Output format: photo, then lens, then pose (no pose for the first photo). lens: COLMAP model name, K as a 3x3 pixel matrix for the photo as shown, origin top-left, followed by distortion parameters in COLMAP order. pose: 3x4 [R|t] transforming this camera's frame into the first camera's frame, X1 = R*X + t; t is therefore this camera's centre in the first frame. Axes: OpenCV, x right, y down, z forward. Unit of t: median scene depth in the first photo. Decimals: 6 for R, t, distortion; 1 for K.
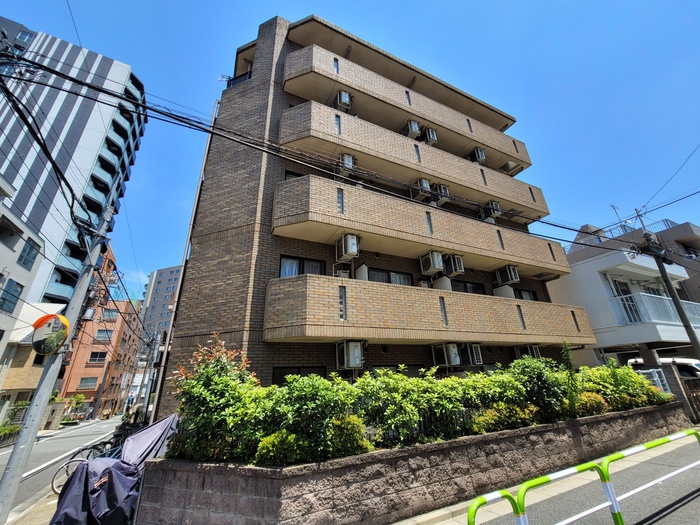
lens RADIAL K [[287.3, 0, 350.3], [0, 287.3, 262.4], [0, 0, 1]] dist [-0.002123, 0.000845]
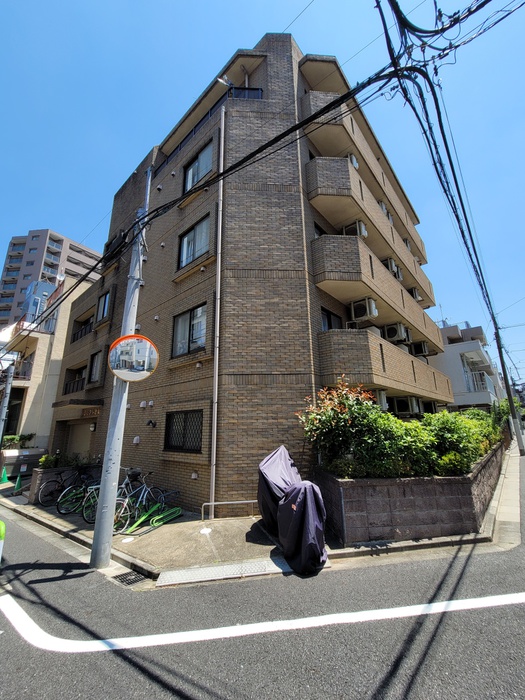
lens RADIAL K [[287.3, 0, 263.1], [0, 287.3, 353.0], [0, 0, 1]] dist [-0.002123, 0.000845]
pose [[0.918897, 0.114610, 0.377481, -0.898815], [-0.160863, 0.982560, 0.093263, 0.085865], [-0.360209, -0.146422, 0.921309, 0.087623]]
